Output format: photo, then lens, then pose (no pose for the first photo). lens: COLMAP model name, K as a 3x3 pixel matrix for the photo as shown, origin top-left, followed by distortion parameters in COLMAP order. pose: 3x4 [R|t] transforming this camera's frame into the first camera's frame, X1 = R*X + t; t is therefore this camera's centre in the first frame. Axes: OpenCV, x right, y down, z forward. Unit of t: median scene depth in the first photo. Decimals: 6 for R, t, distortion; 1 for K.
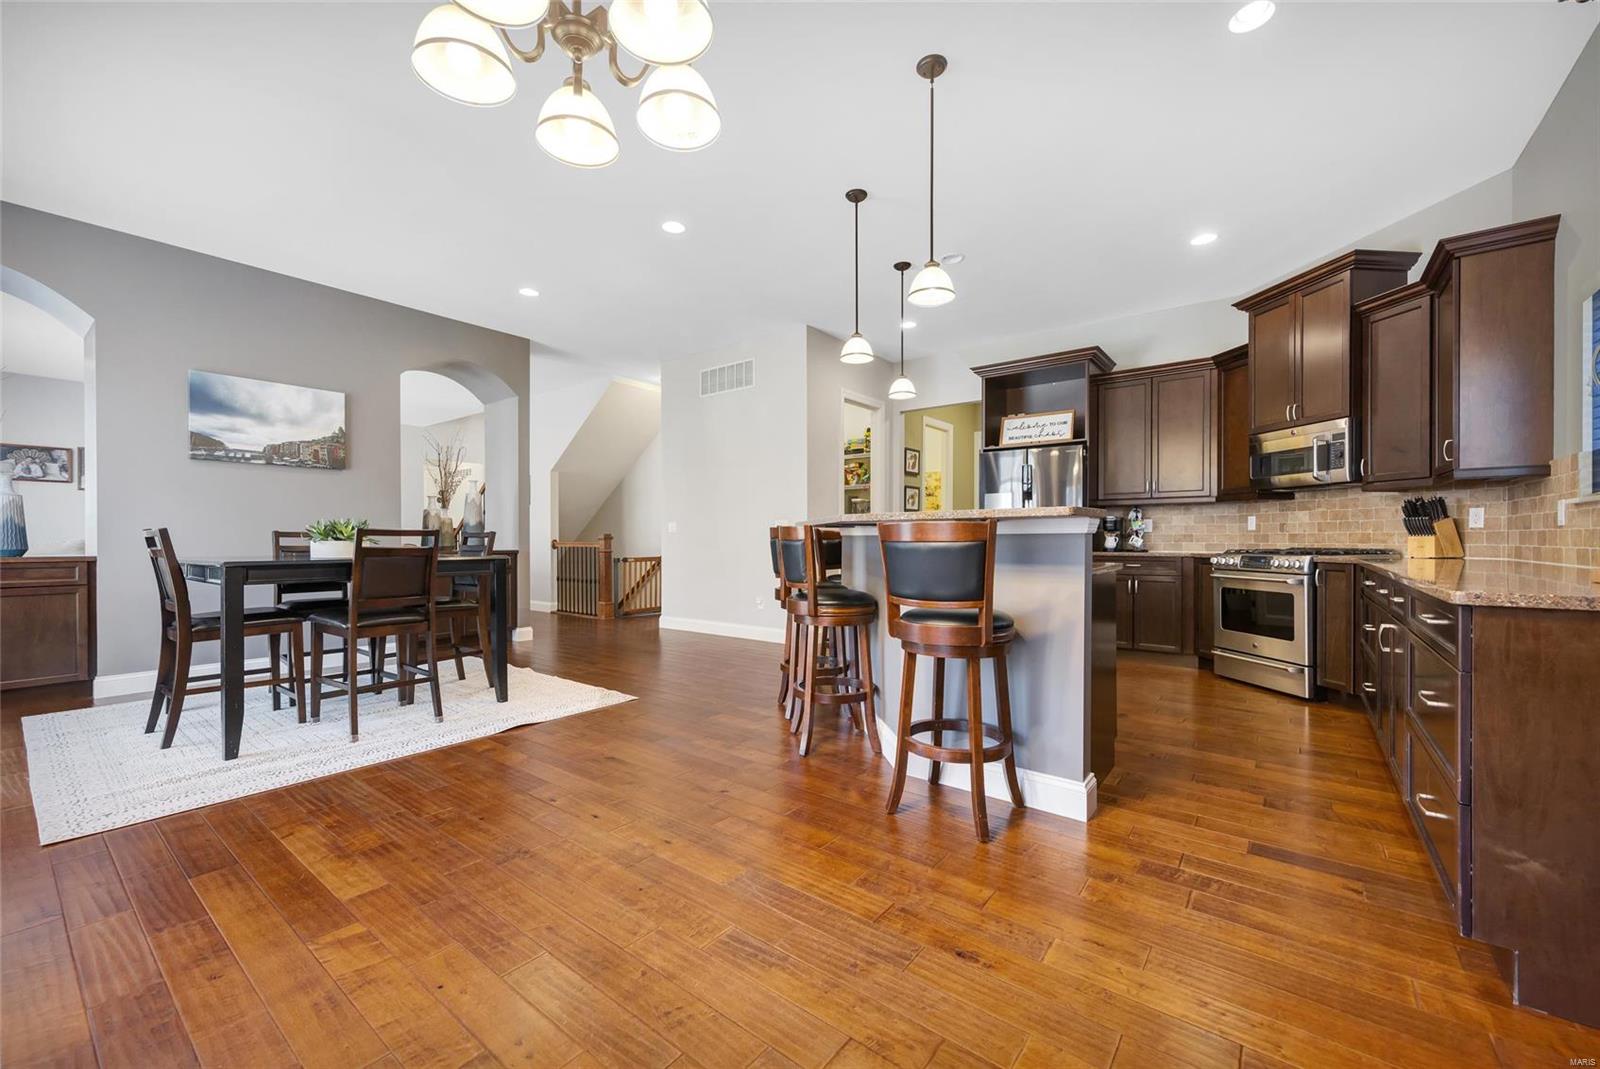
lens RADIAL K [[632.2, 0, 792.3], [0, 632.2, 546.4], [0, 0, 1]] dist [0.007025, -0.000519]
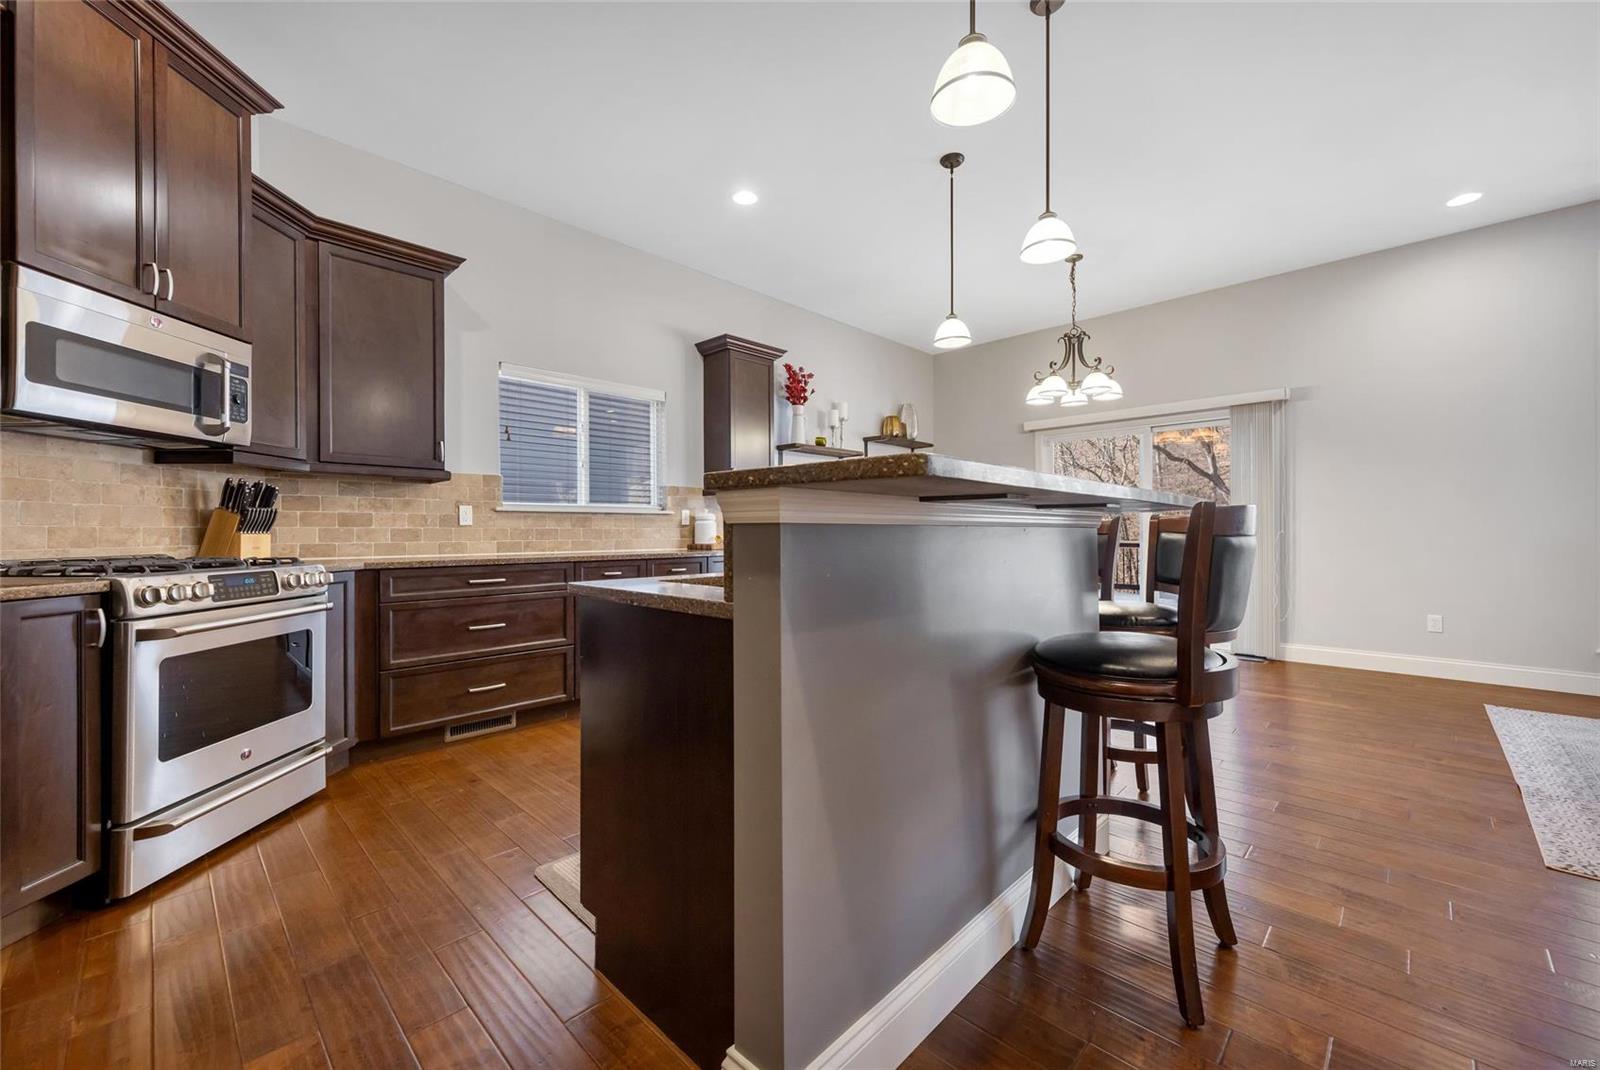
lens RADIAL K [[632.2, 0, 795.2], [0, 632.2, 530.6], [0, 0, 1]] dist [0.007025, -0.000519]
pose [[-0.994131, 0.005915, 0.108023, 0.226526], [0.007315, 0.999894, 0.012575, -0.018938], [-0.107937, 0.013291, -0.994069, 1.317991]]
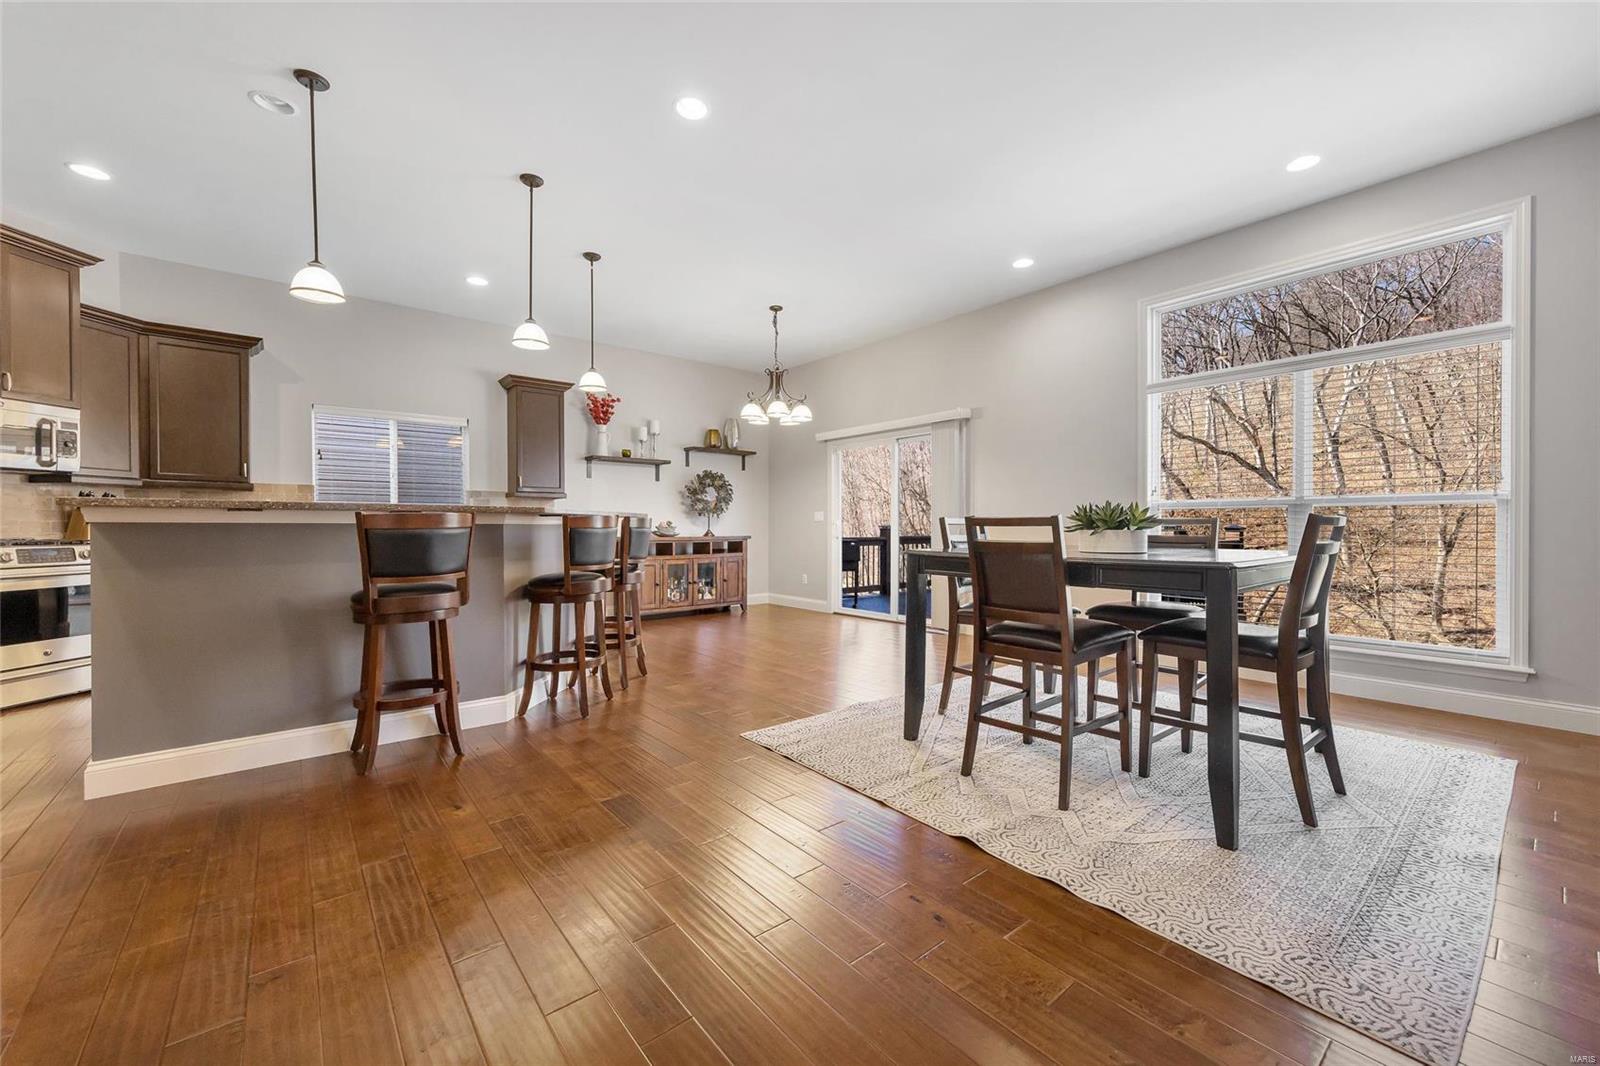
lens RADIAL K [[632.2, 0, 802.6], [0, 632.2, 529.4], [0, 0, 1]] dist [0.007025, -0.000519]
pose [[-0.977138, -0.000385, 0.212606, -0.409466], [0.003791, 0.999808, 0.019233, -0.020841], [-0.212572, 0.019600, -0.976949, 1.478919]]
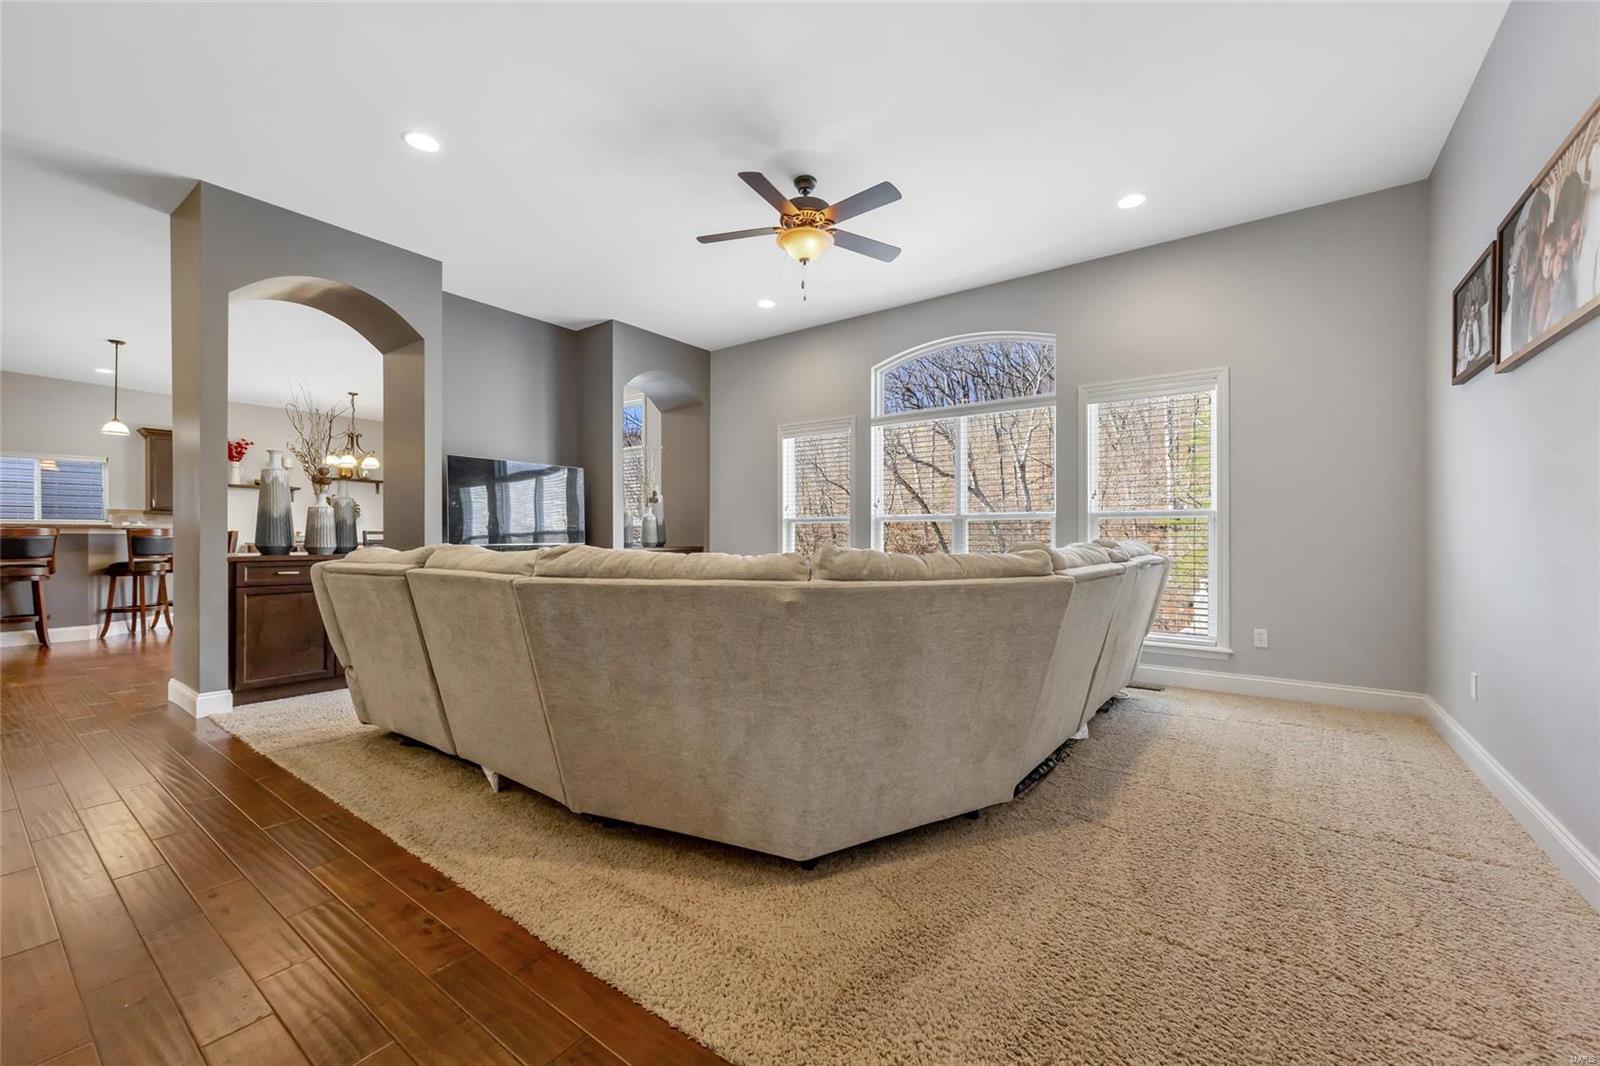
lens RADIAL K [[632.2, 0, 788.6], [0, 632.2, 533.7], [0, 0, 1]] dist [0.007025, -0.000519]
pose [[-0.999286, 0.000393, -0.037768, -1.311142], [0.000030, 0.999954, 0.009629, -0.027253], [0.037770, 0.009621, -0.999240, 2.216204]]
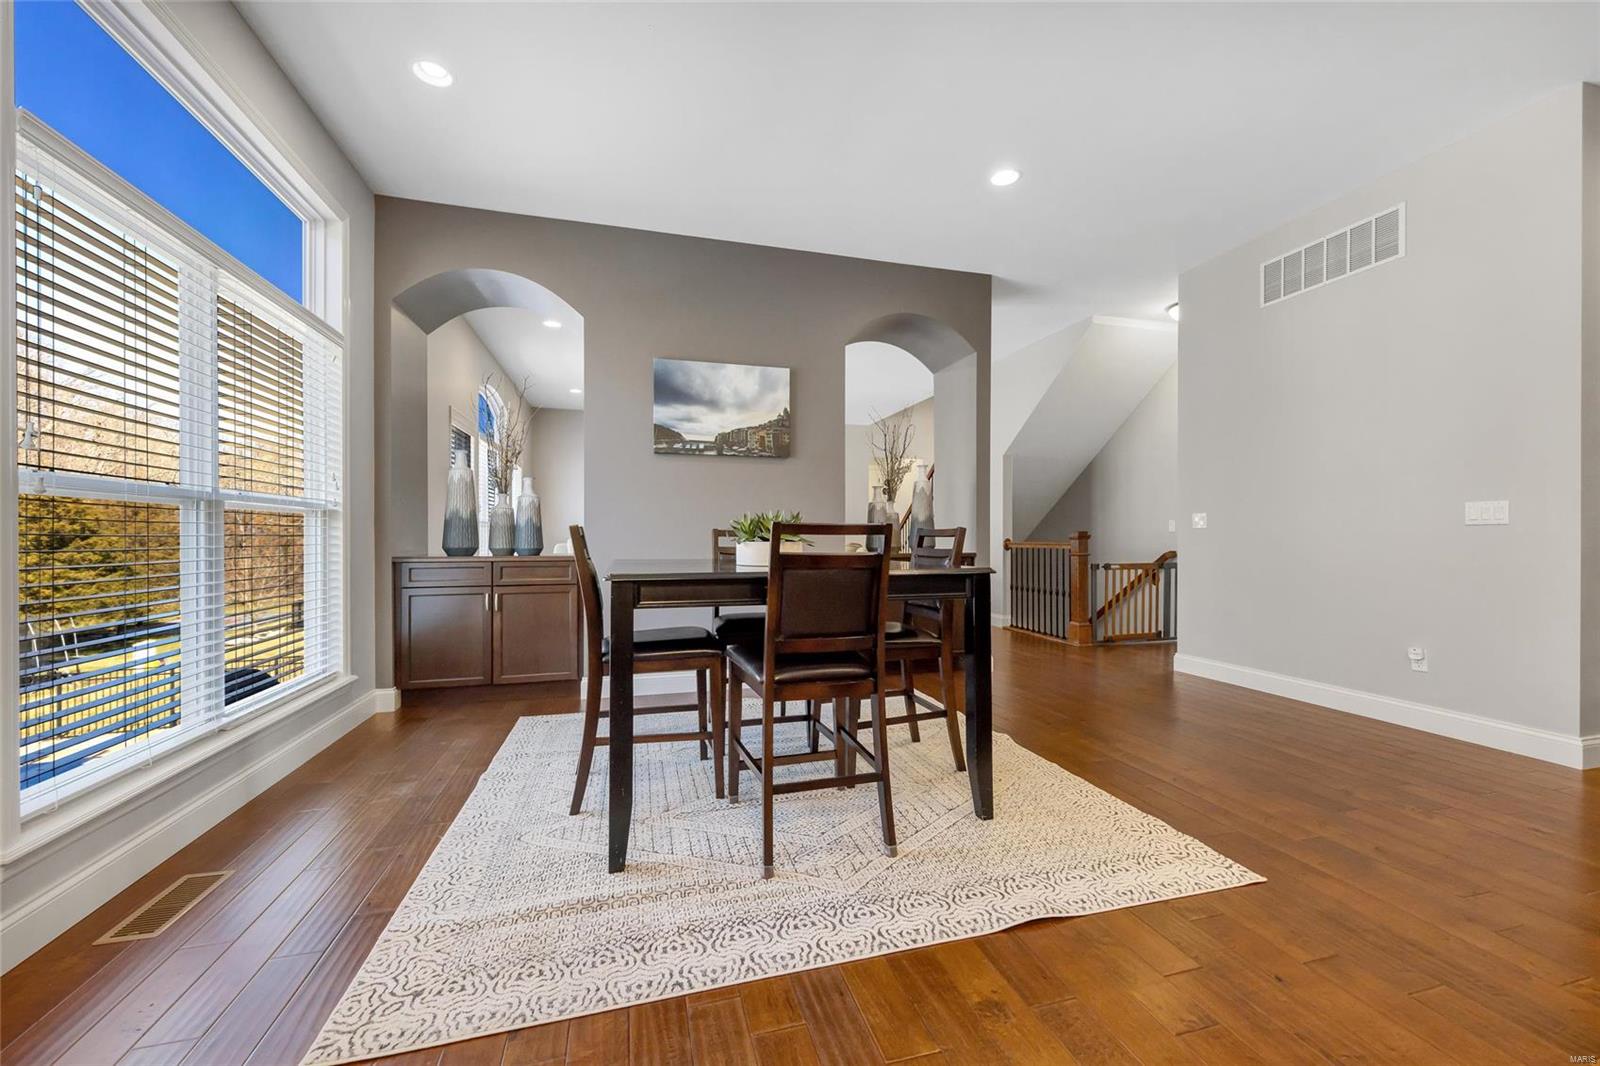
lens RADIAL K [[632.2, 0, 794.6], [0, 632.2, 531.0], [0, 0, 1]] dist [0.007025, -0.000519]
pose [[0.799566, -0.006832, -0.600539, -0.207891], [-0.006633, 0.999774, -0.020206, -0.005253], [0.600541, 0.020139, 0.799340, 0.357885]]
